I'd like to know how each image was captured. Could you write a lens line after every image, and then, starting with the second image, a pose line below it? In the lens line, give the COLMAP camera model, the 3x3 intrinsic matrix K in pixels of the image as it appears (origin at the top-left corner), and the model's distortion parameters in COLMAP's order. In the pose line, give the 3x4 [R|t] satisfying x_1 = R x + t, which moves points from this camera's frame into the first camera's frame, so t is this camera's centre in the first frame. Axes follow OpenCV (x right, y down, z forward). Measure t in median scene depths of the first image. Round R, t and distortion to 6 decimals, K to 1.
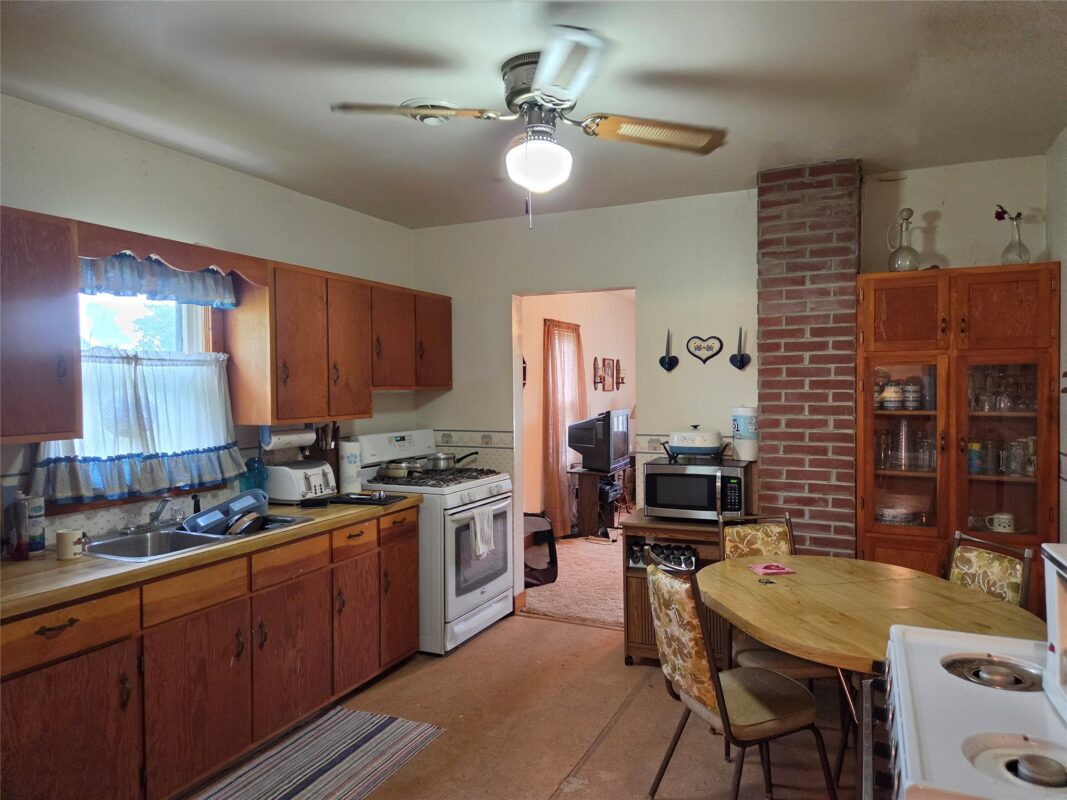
lens RADIAL K [[717.6, 0, 537.1], [0, 717.6, 402.9], [0, 0, 1]] dist [0.007704, -0.006518]
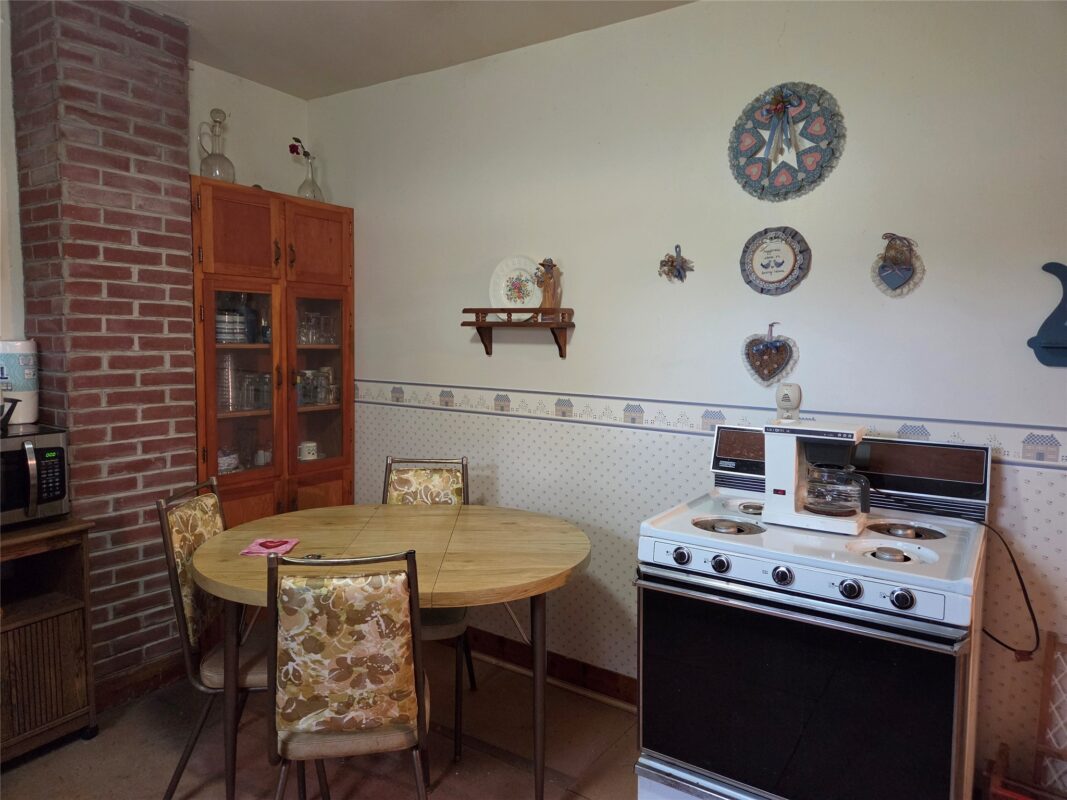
lens RADIAL K [[717.6, 0, 534.8], [0, 717.6, 398.3], [0, 0, 1]] dist [0.007704, -0.006518]
pose [[0.130351, -0.075406, 0.988596, -0.313809], [0.006293, 0.997146, 0.075228, 0.013107], [-0.991448, -0.003585, 0.130454, 0.501724]]
